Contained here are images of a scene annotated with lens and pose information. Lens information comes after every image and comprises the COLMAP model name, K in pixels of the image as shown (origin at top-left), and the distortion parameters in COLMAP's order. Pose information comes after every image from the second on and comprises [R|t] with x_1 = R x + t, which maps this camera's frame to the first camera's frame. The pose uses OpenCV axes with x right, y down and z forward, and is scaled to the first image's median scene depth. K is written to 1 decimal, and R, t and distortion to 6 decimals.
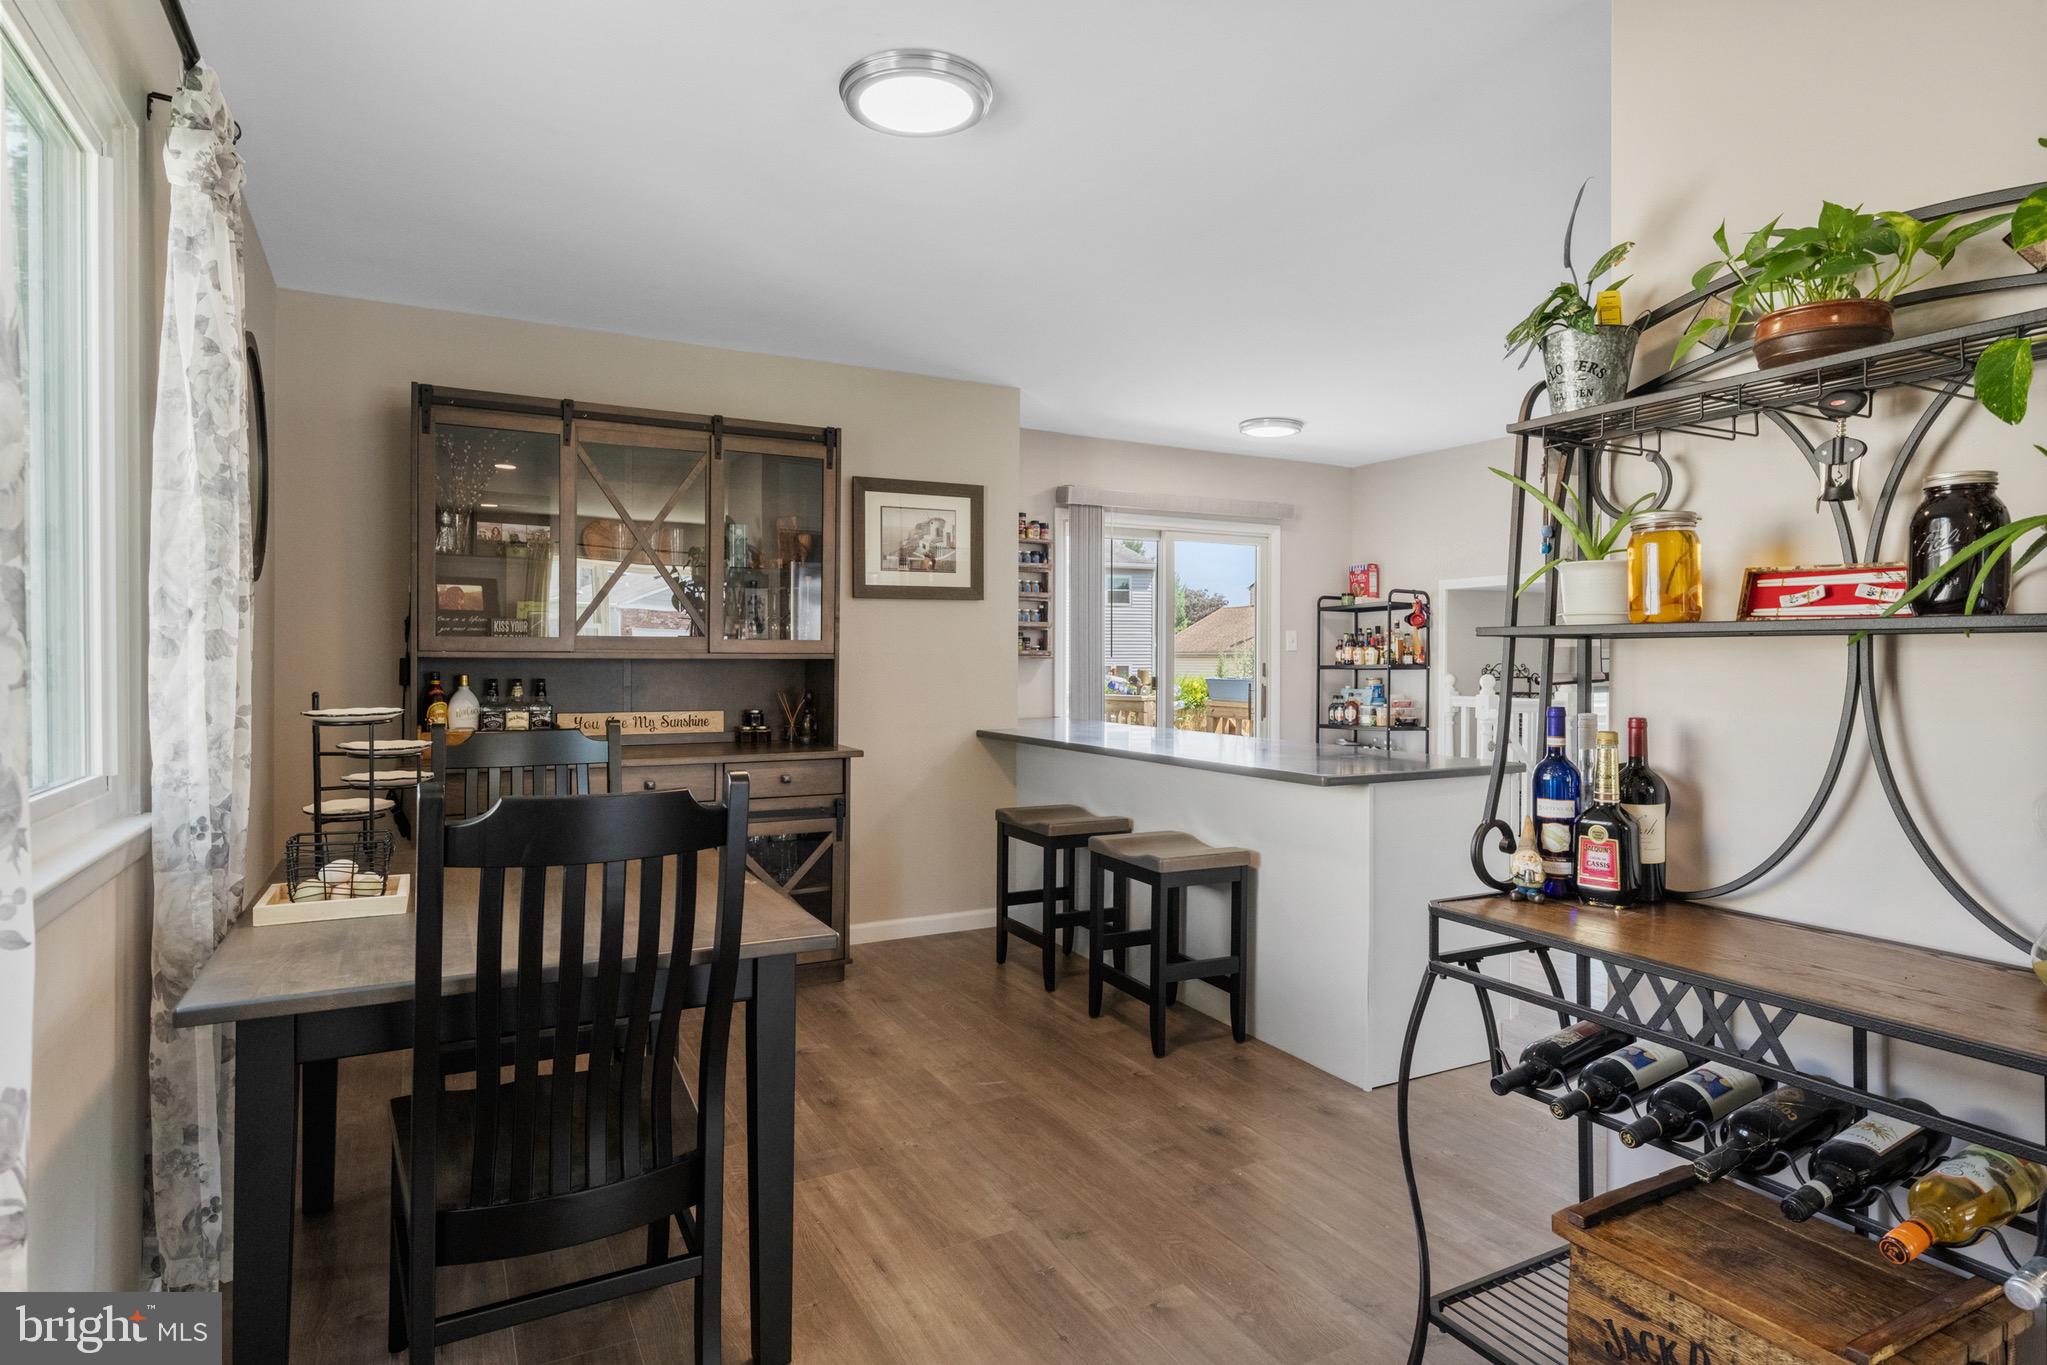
lens RADIAL K [[1087.5, 0, 1016.8], [0, 1087.5, 666.8], [0, 0, 1]] dist [-0.000289, -0.003131]
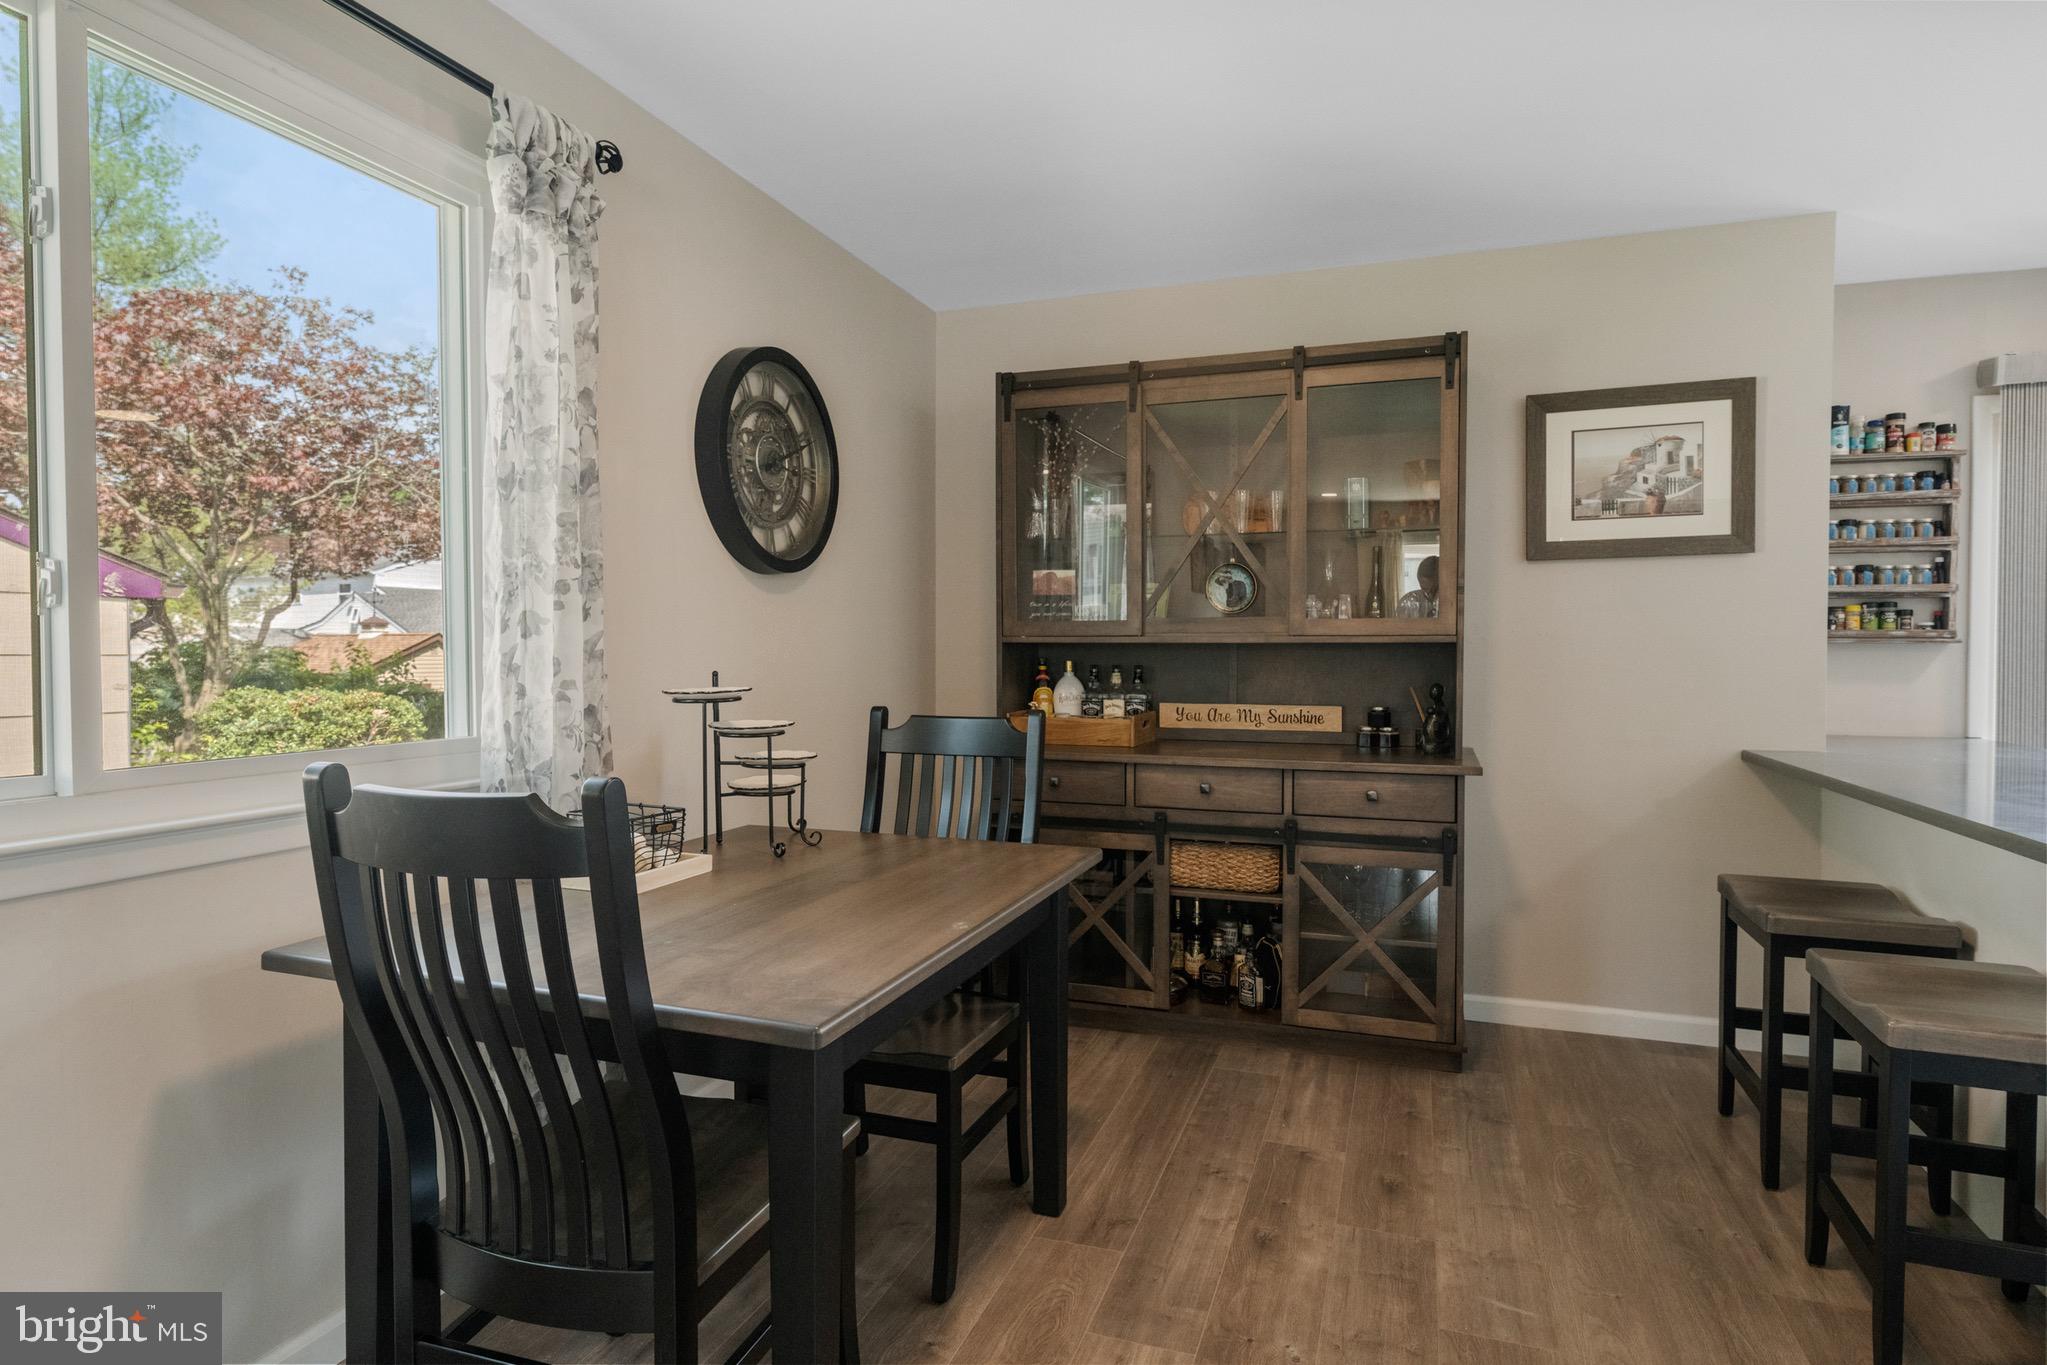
lens RADIAL K [[1087.5, 0, 1034.3], [0, 1087.5, 671.1], [0, 0, 1]] dist [-0.000289, -0.003131]
pose [[0.672888, 0.011211, -0.739660, 0.195417], [-0.004704, 0.999930, 0.010876, 0.005901], [0.739730, -0.003839, 0.672893, 0.288141]]
